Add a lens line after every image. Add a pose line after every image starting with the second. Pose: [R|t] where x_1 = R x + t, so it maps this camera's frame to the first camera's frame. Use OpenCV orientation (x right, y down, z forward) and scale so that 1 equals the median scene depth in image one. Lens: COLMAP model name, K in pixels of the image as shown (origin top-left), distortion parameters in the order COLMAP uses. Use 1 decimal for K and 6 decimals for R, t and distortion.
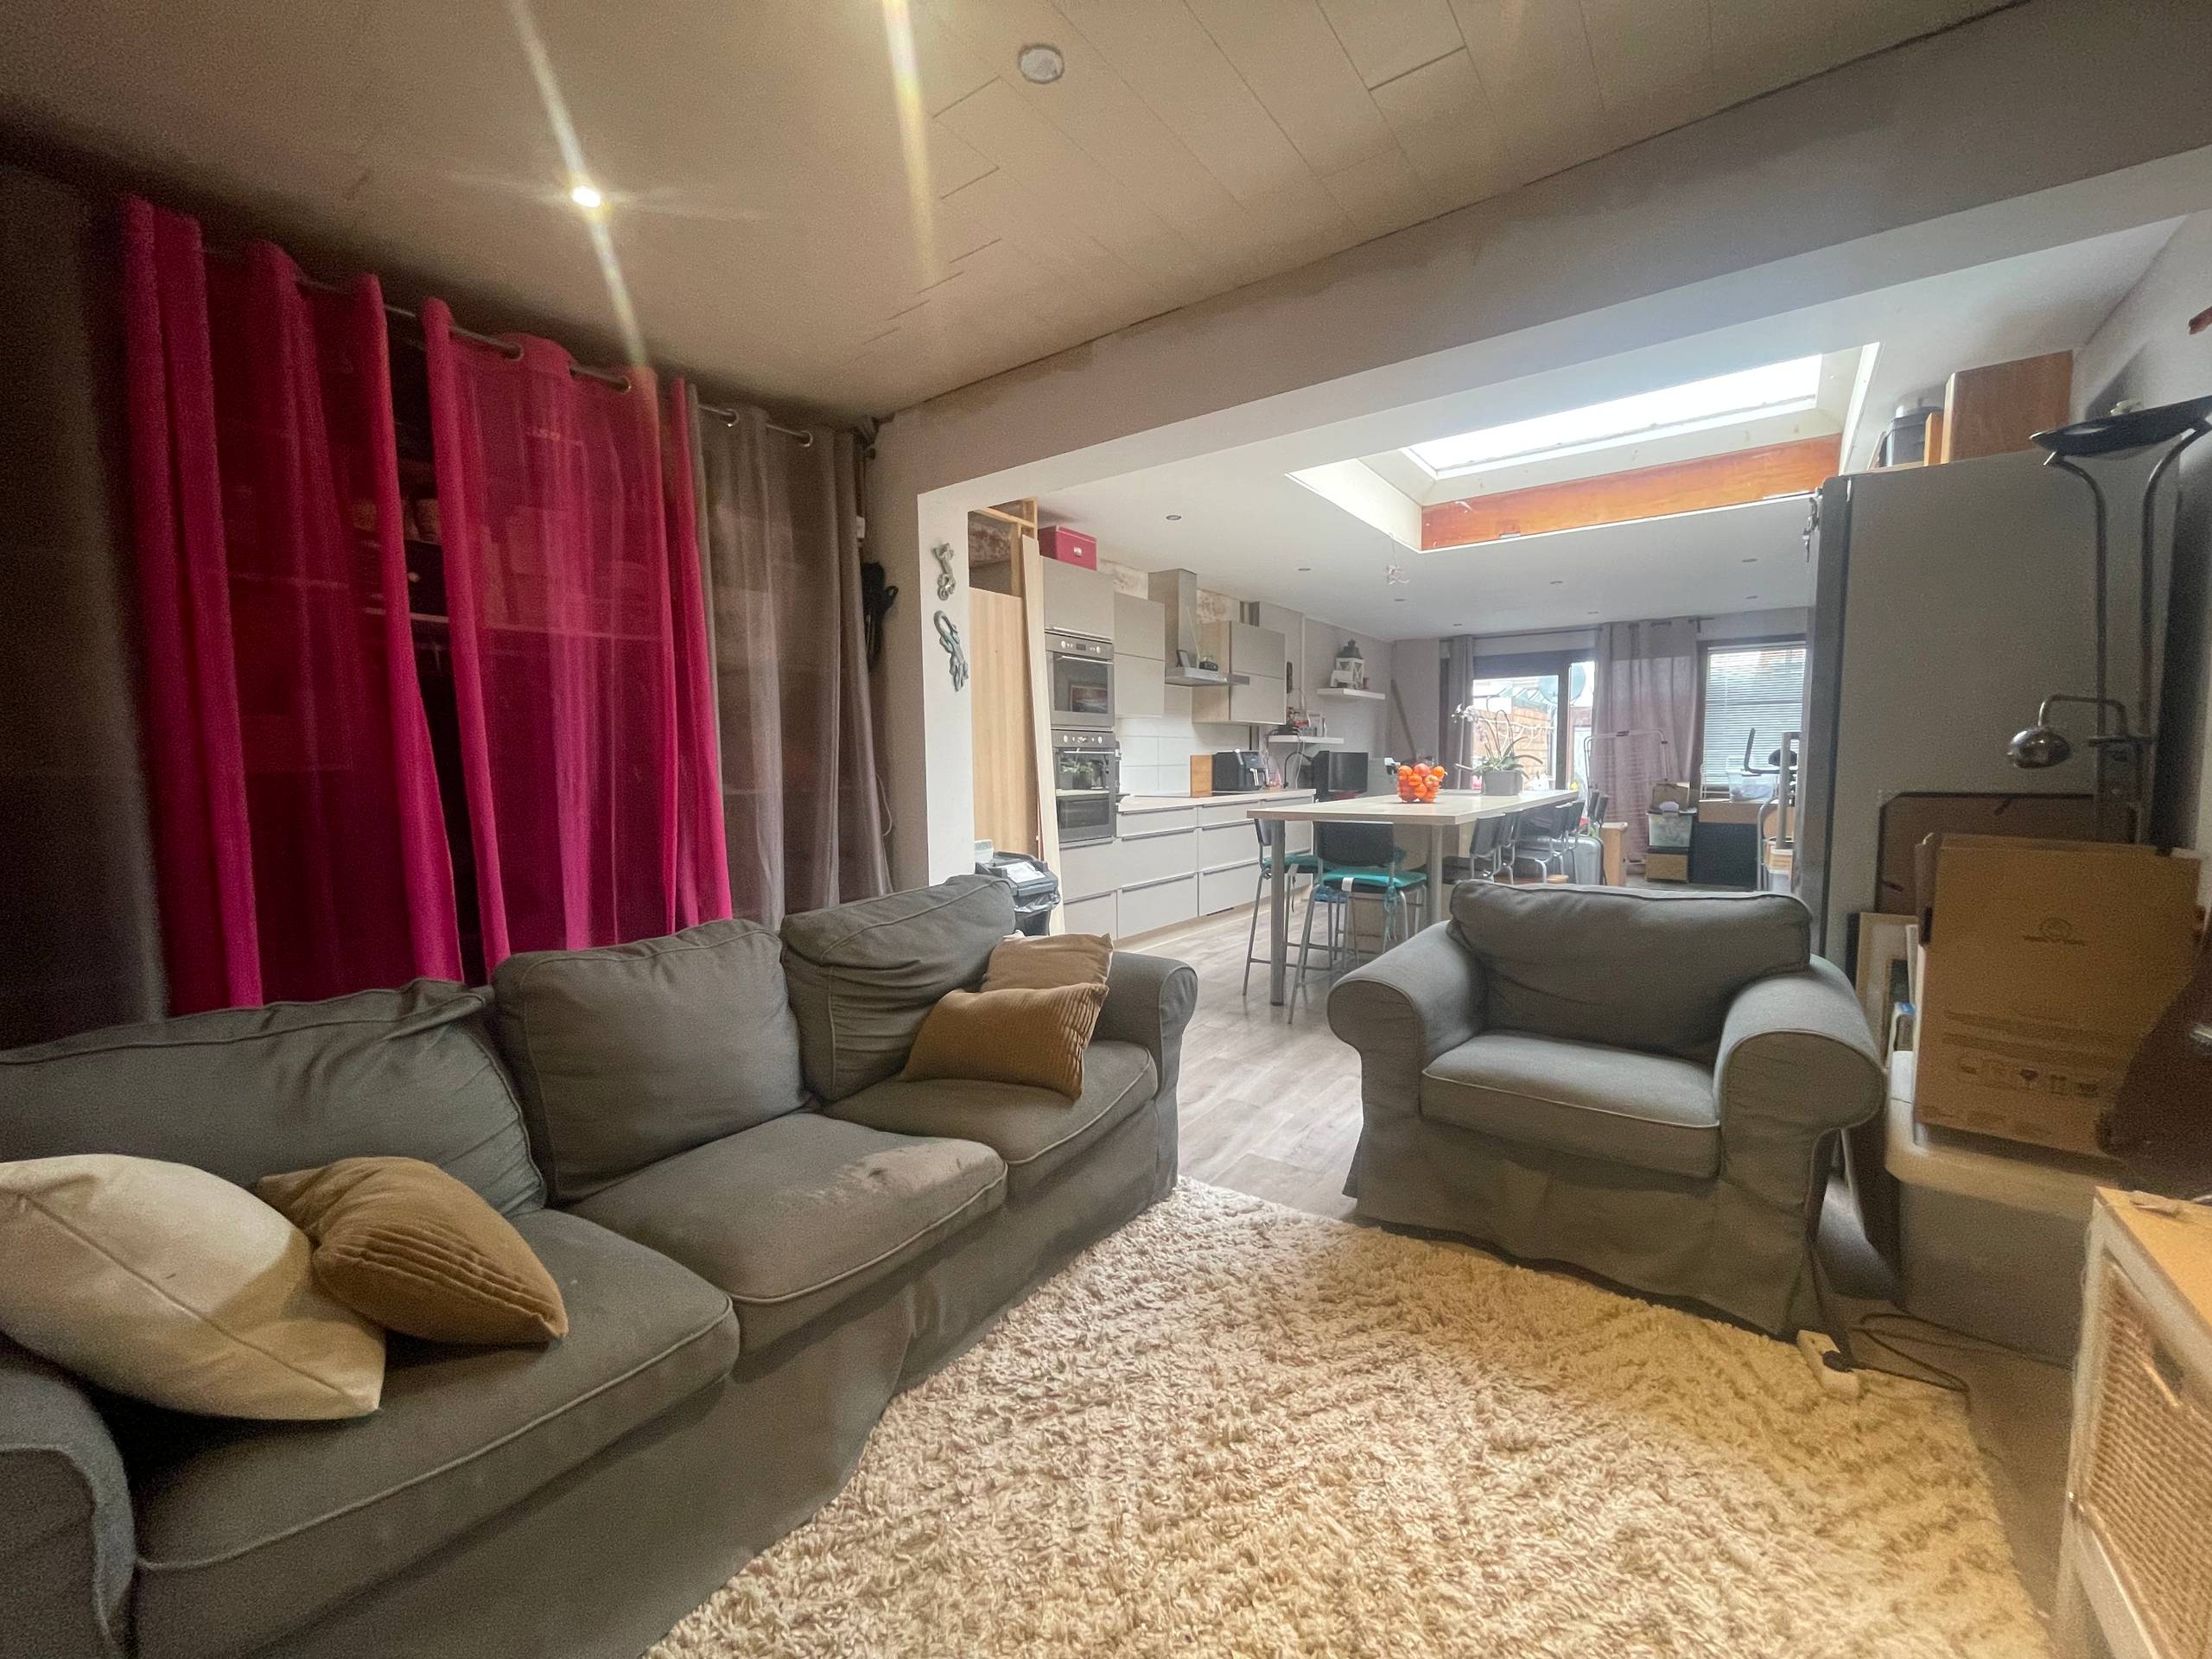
lens RADIAL K [[904.1, 0, 1096.8], [0, 904.1, 833.7], [0, 0, 1]] dist [-0.007219, 0.004921]
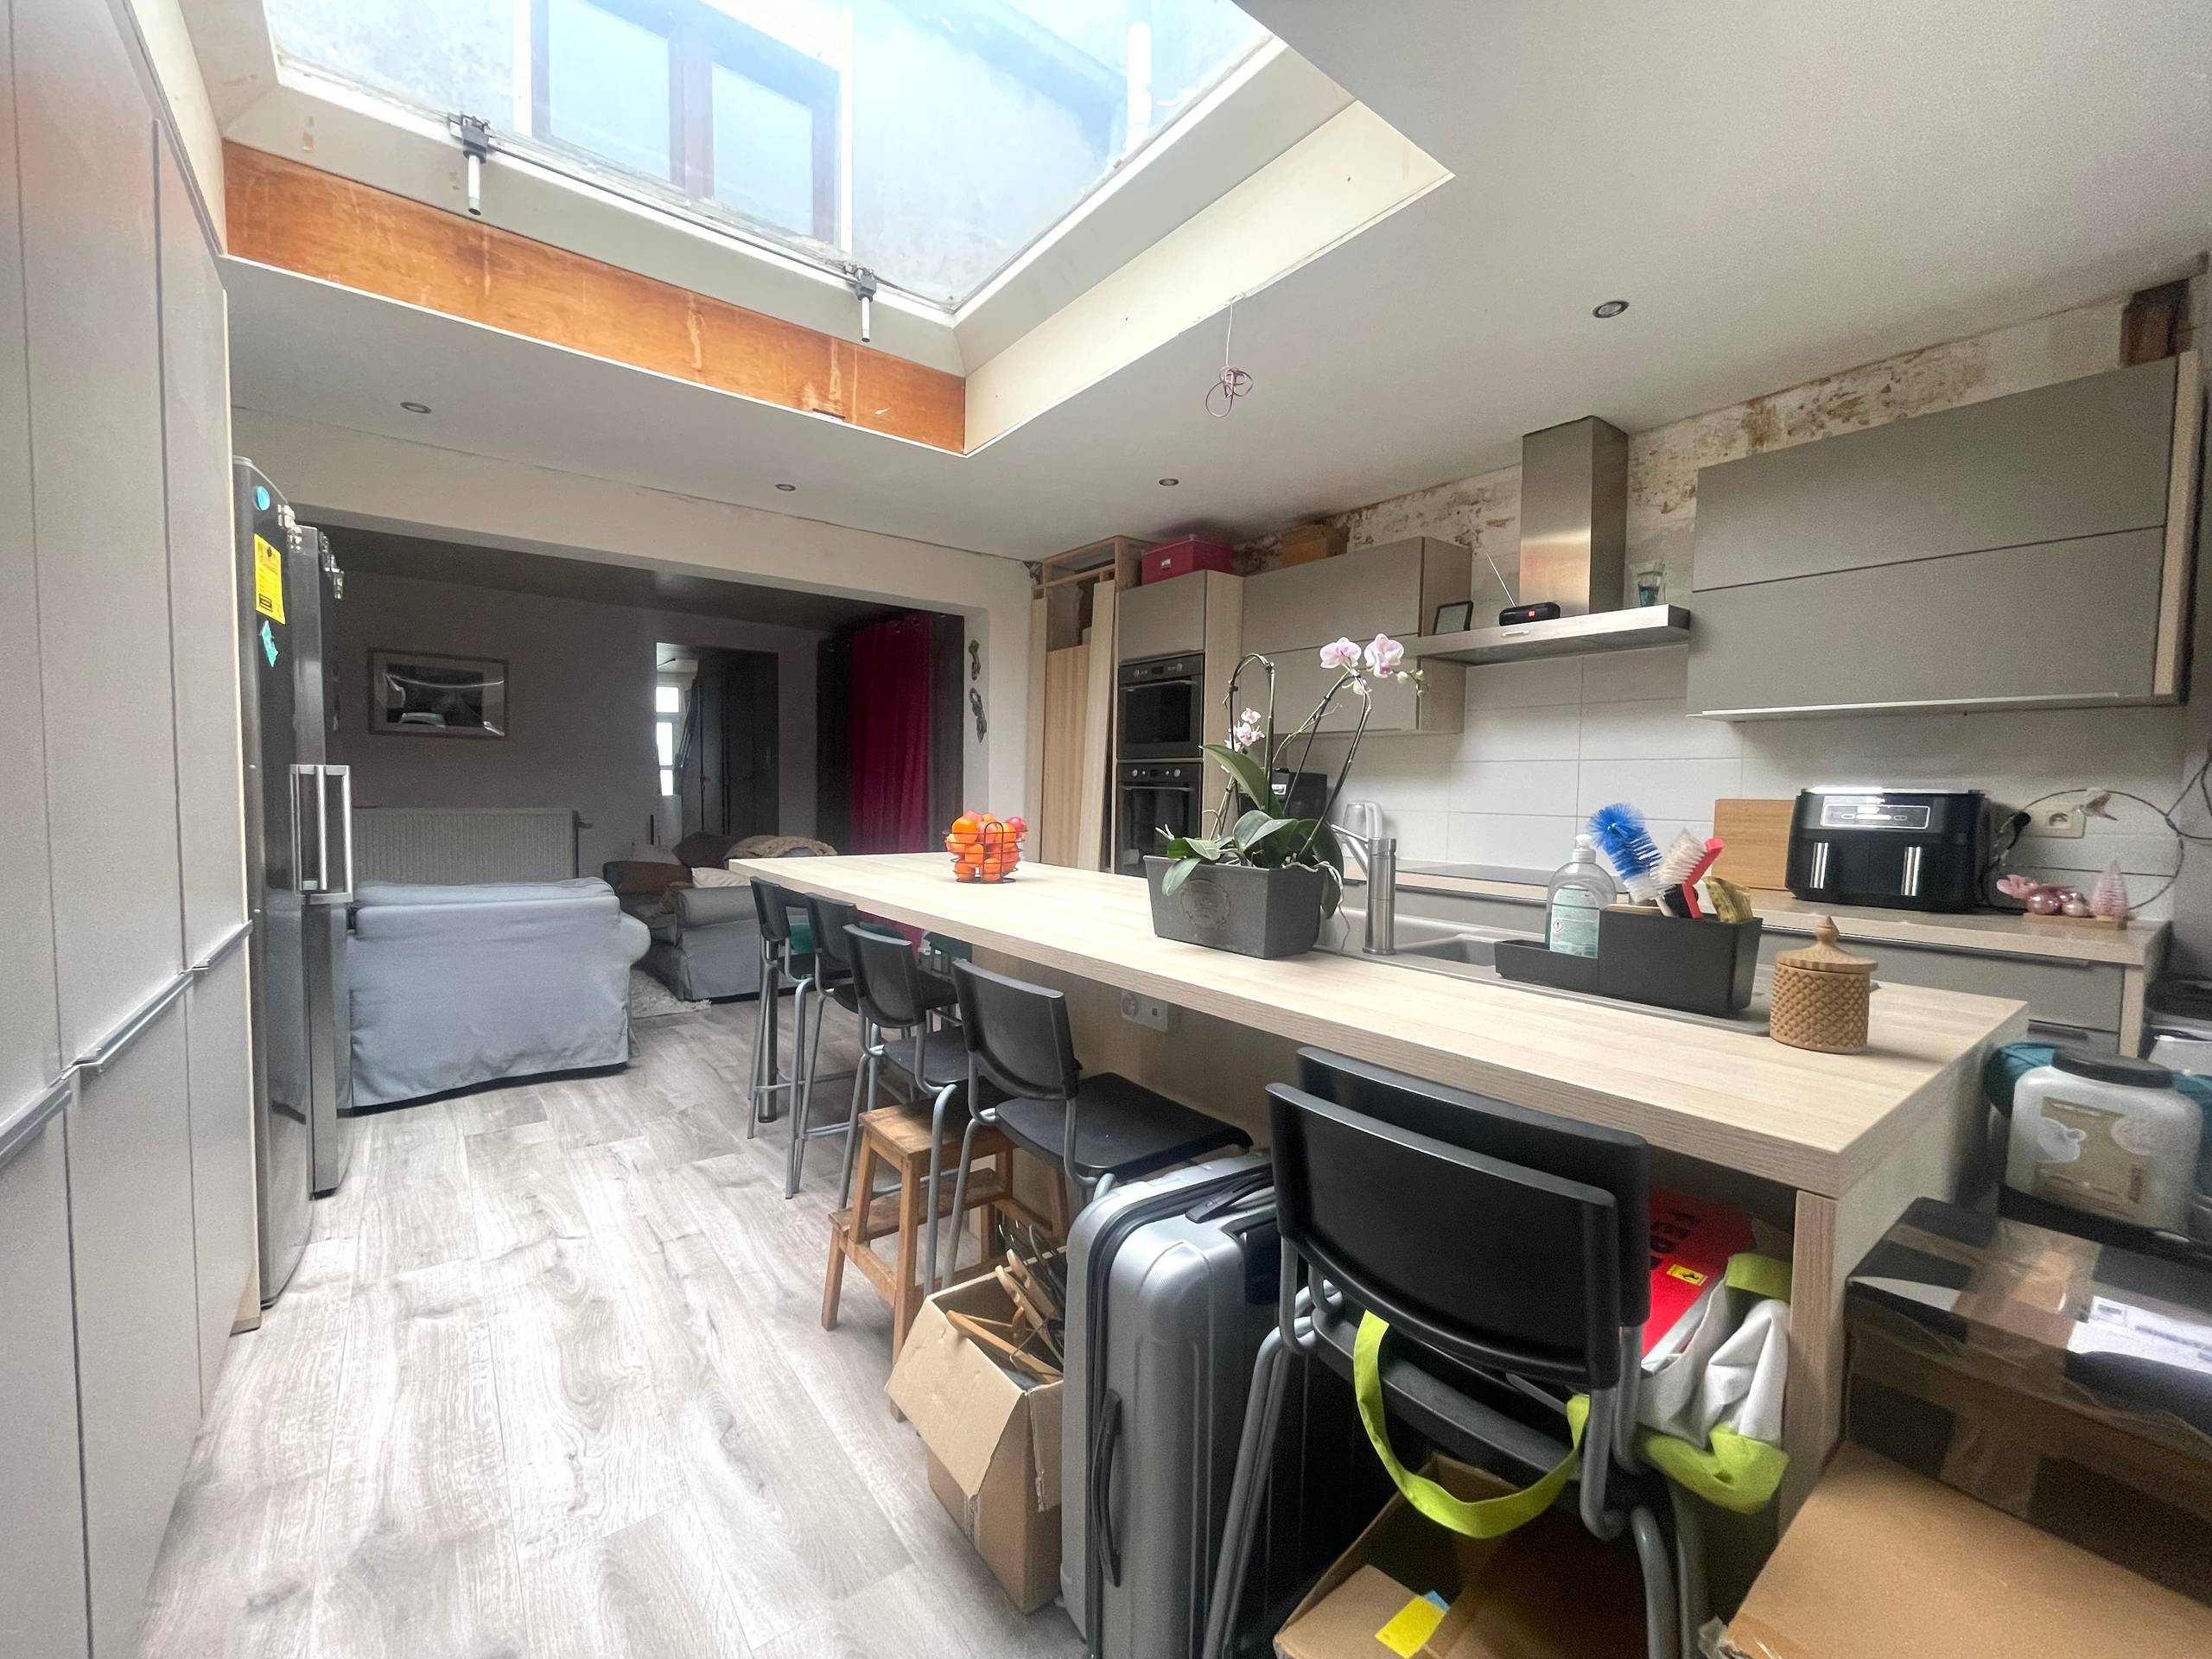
lens RADIAL K [[904.1, 0, 1096.8], [0, 904.1, 833.7], [0, 0, 1]] dist [-0.007219, 0.004921]
pose [[-0.292168, 0.050584, -0.955028, 0.851100], [-0.091295, 0.992565, 0.080501, -0.110615], [0.951999, 0.110709, -0.285378, 1.196870]]
